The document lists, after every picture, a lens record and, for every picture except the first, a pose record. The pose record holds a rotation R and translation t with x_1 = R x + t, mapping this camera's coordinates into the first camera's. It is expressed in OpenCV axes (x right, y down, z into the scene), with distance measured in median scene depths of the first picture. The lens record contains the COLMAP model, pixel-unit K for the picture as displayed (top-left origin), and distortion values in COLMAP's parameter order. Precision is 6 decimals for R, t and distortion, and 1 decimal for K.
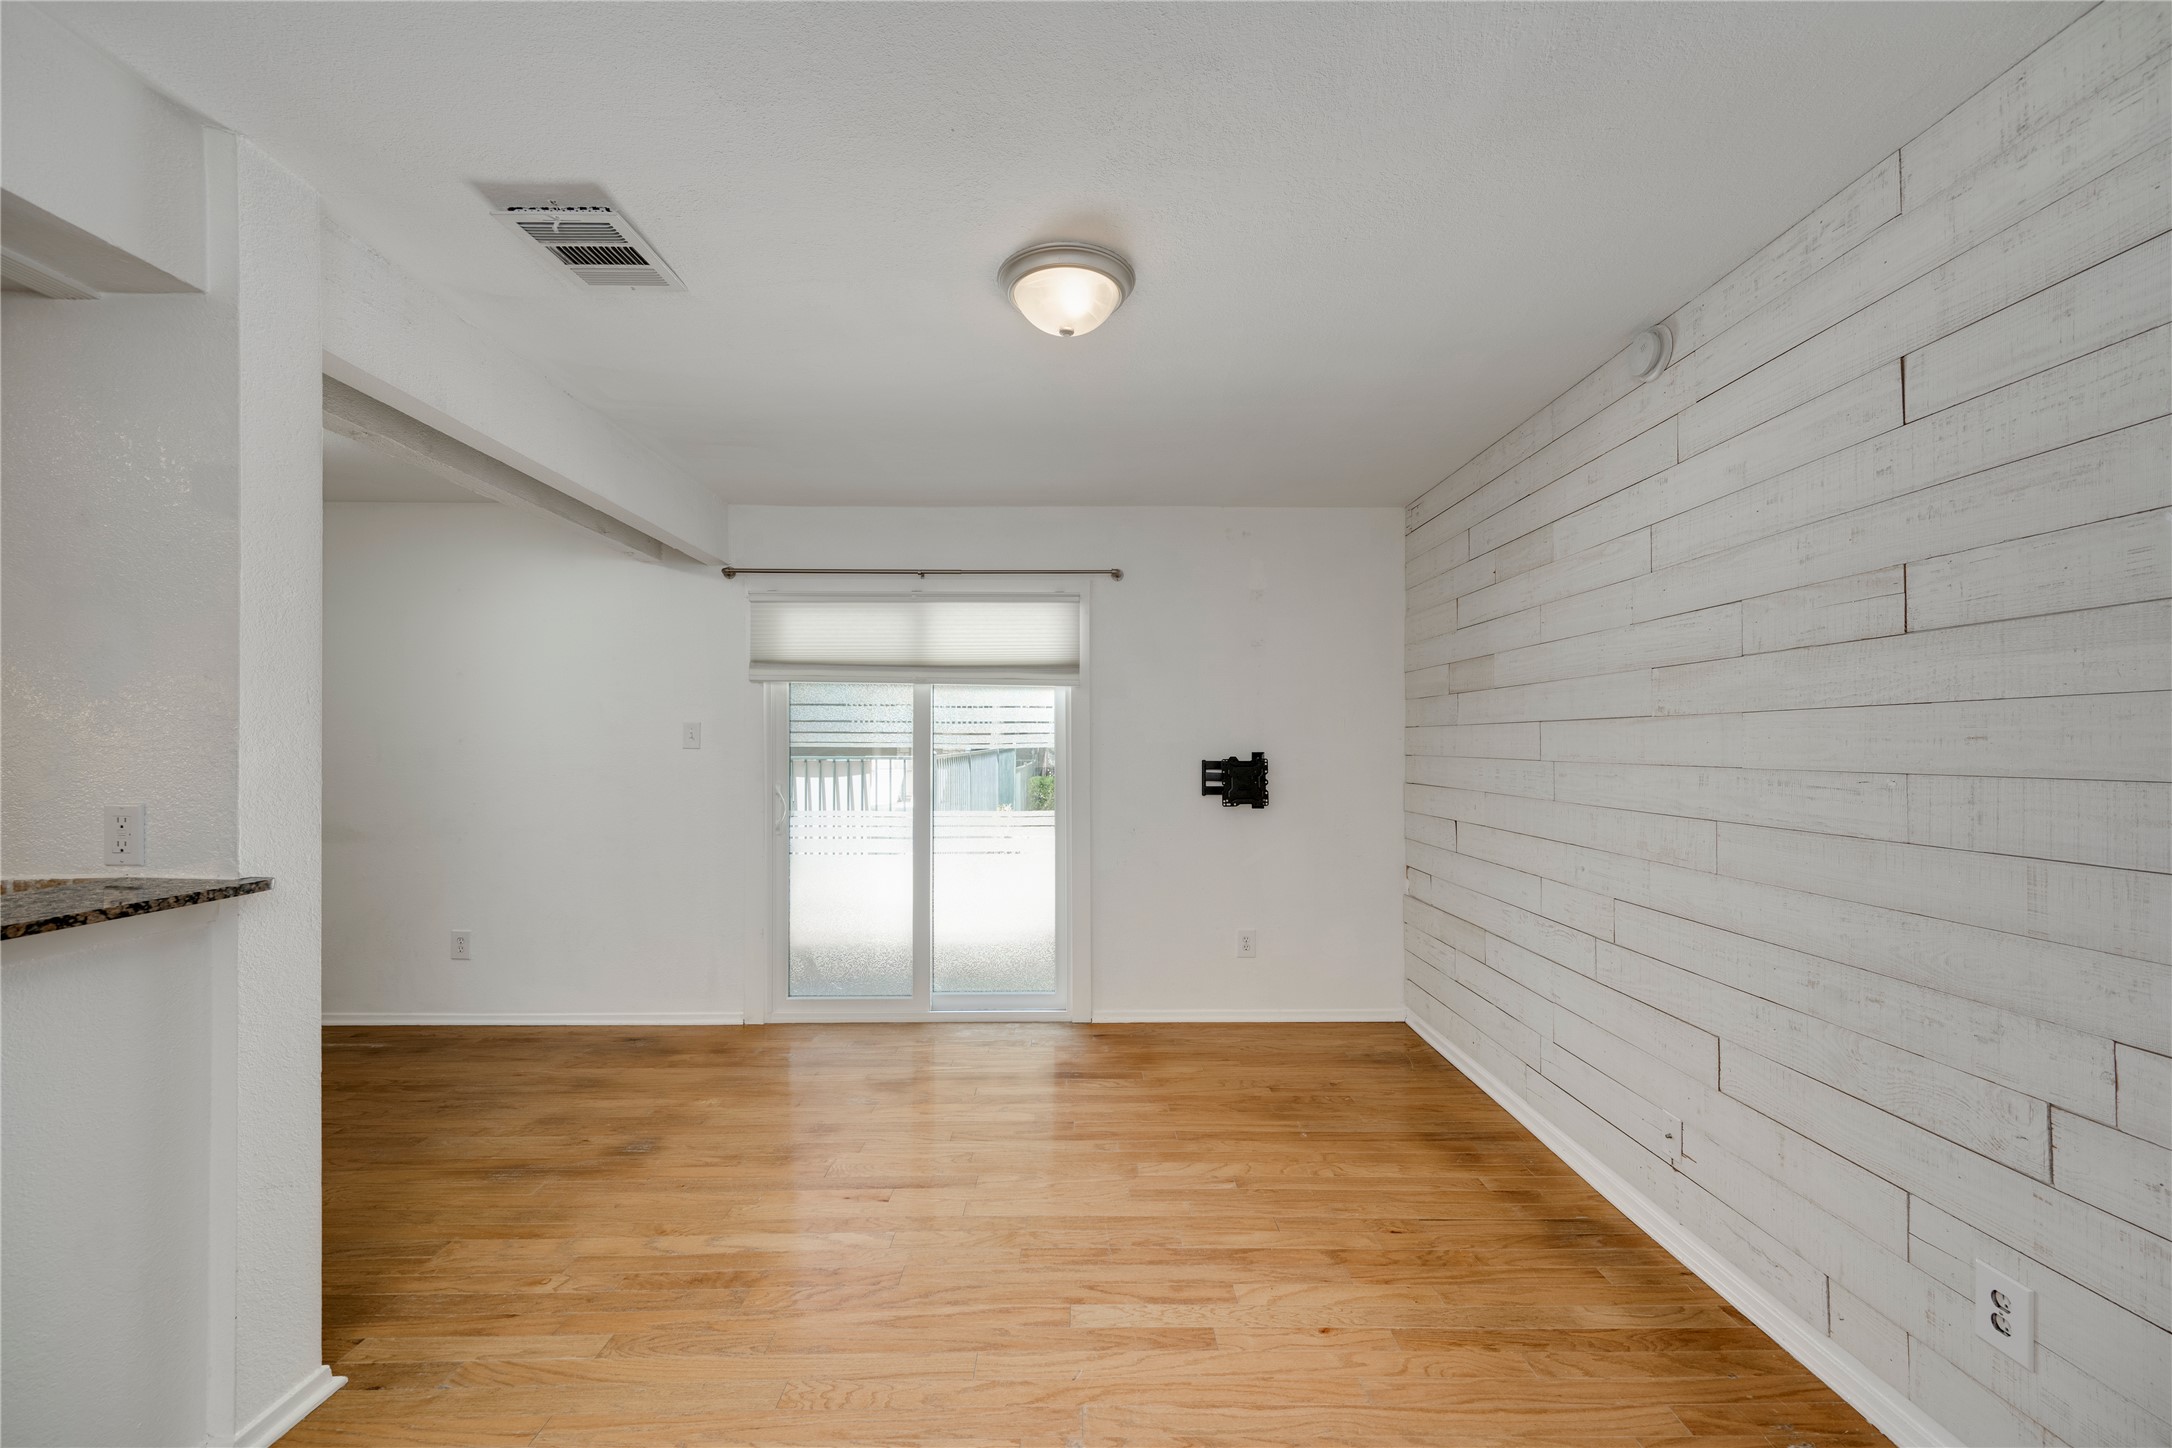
lens RADIAL K [[870.0, 0, 1090.5], [0, 870.0, 737.6], [0, 0, 1]] dist [-0.003672, 0.000408]
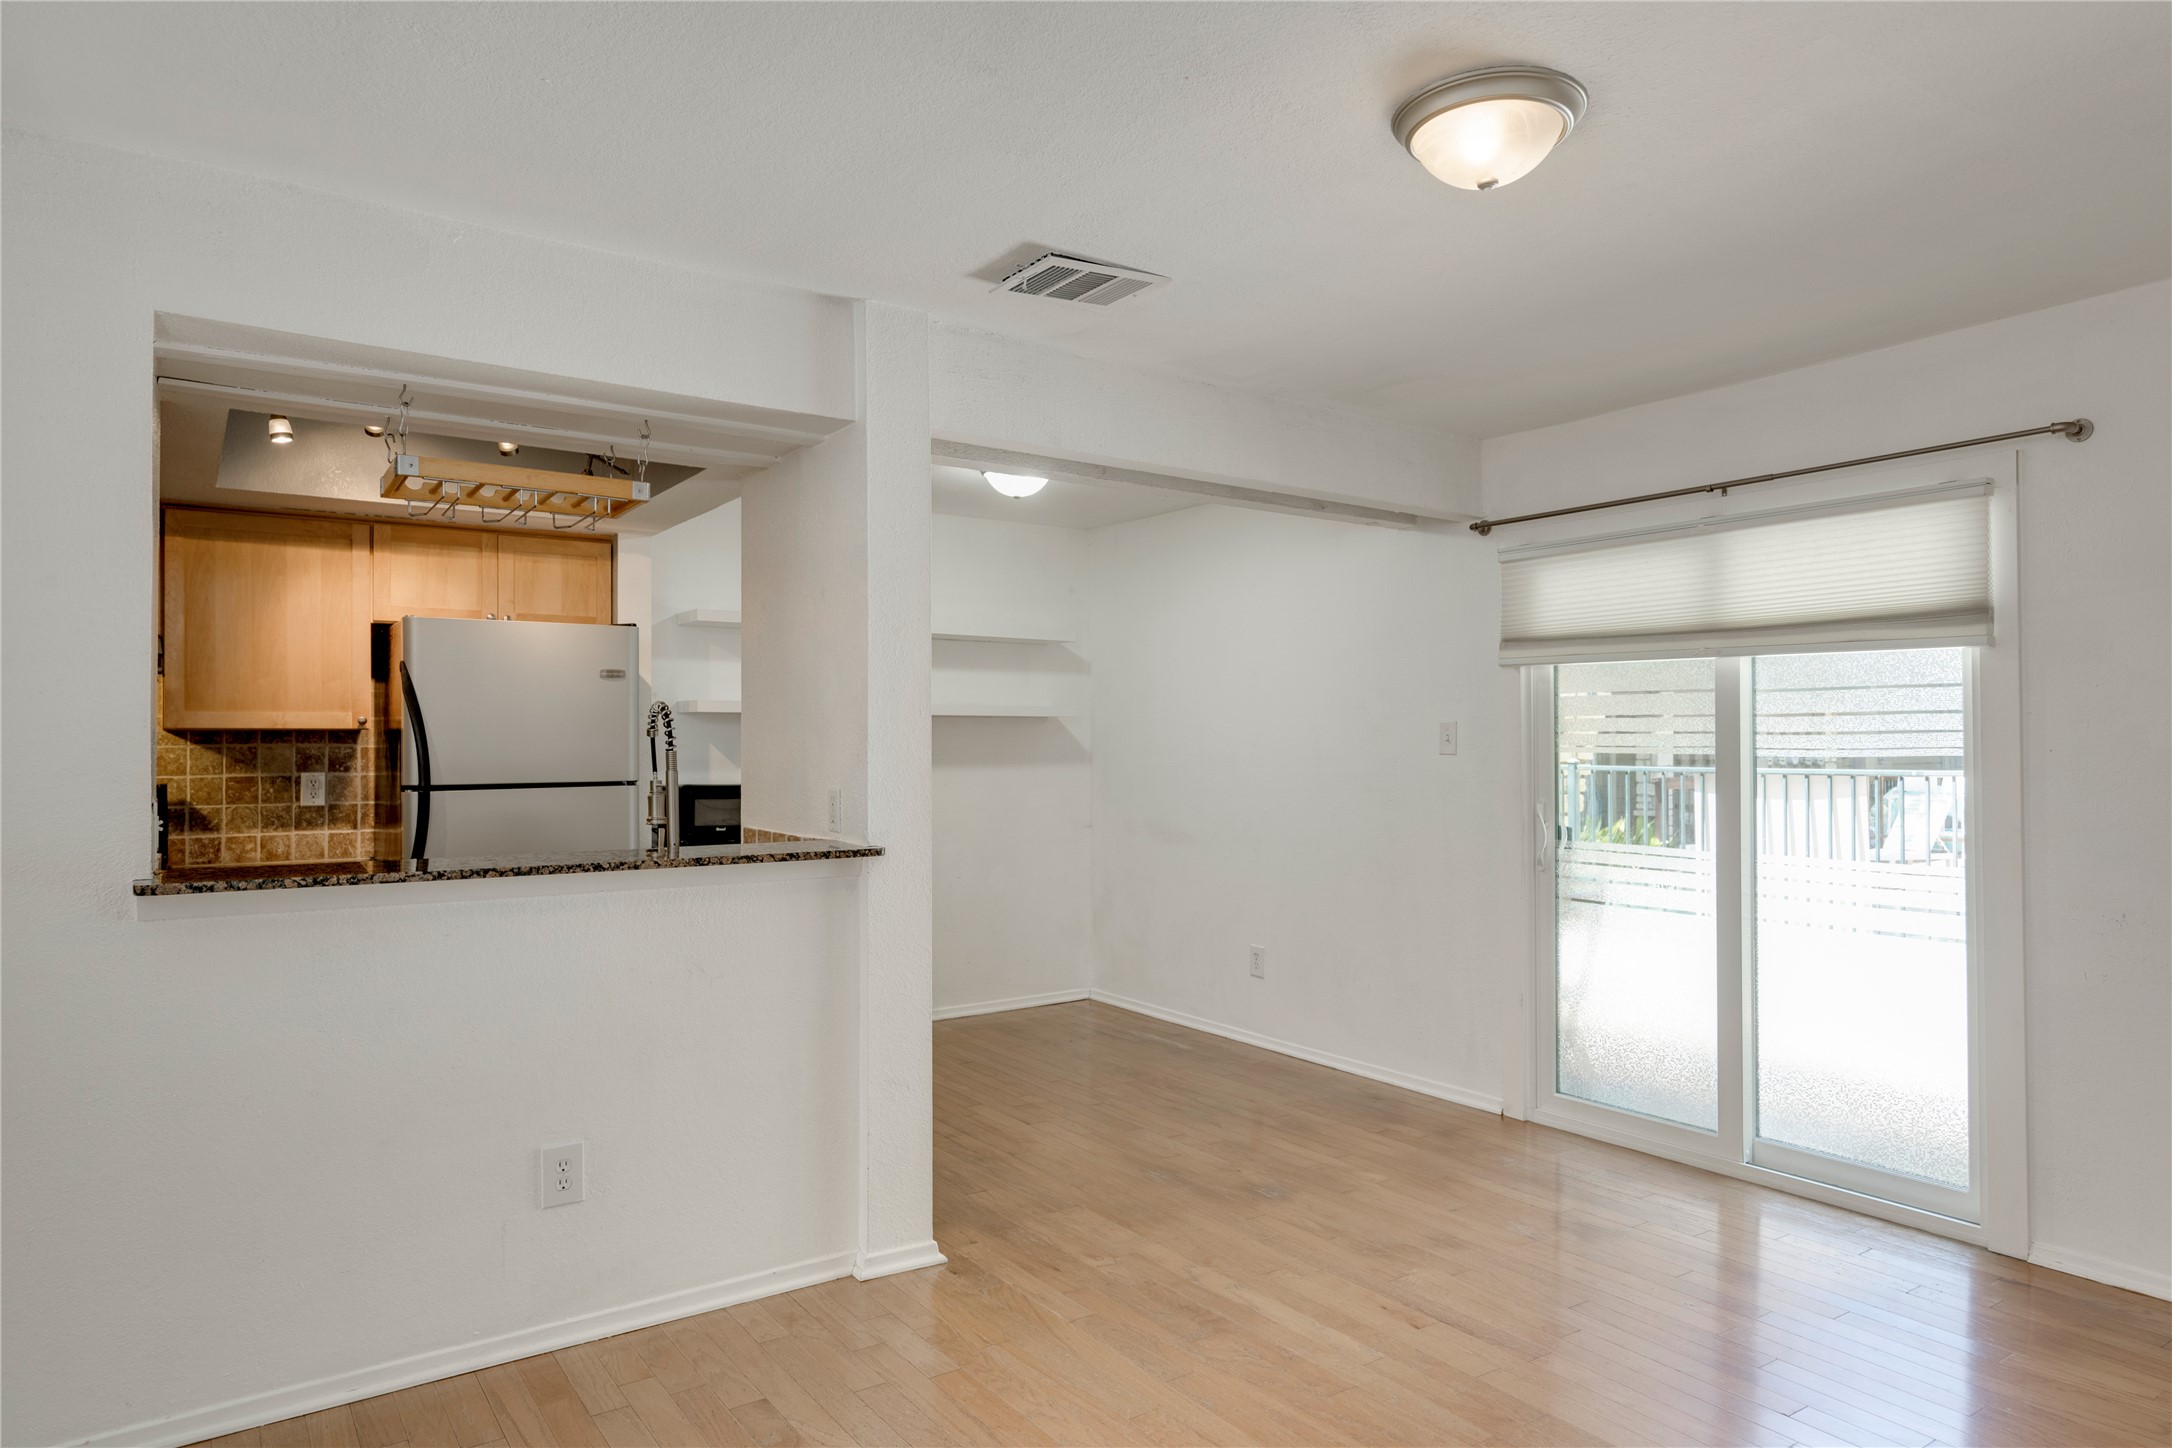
lens RADIAL K [[1306.6, 0, 1083.0], [0, 1306.6, 736.4], [0, 0, 1]] dist [-0.002558, -0.000265]
pose [[0.556052, -0.005686, -0.831128, 0.600035], [0.003898, 0.999983, -0.004234, 0.000551], [0.831138, -0.000886, 0.556065, 0.091745]]
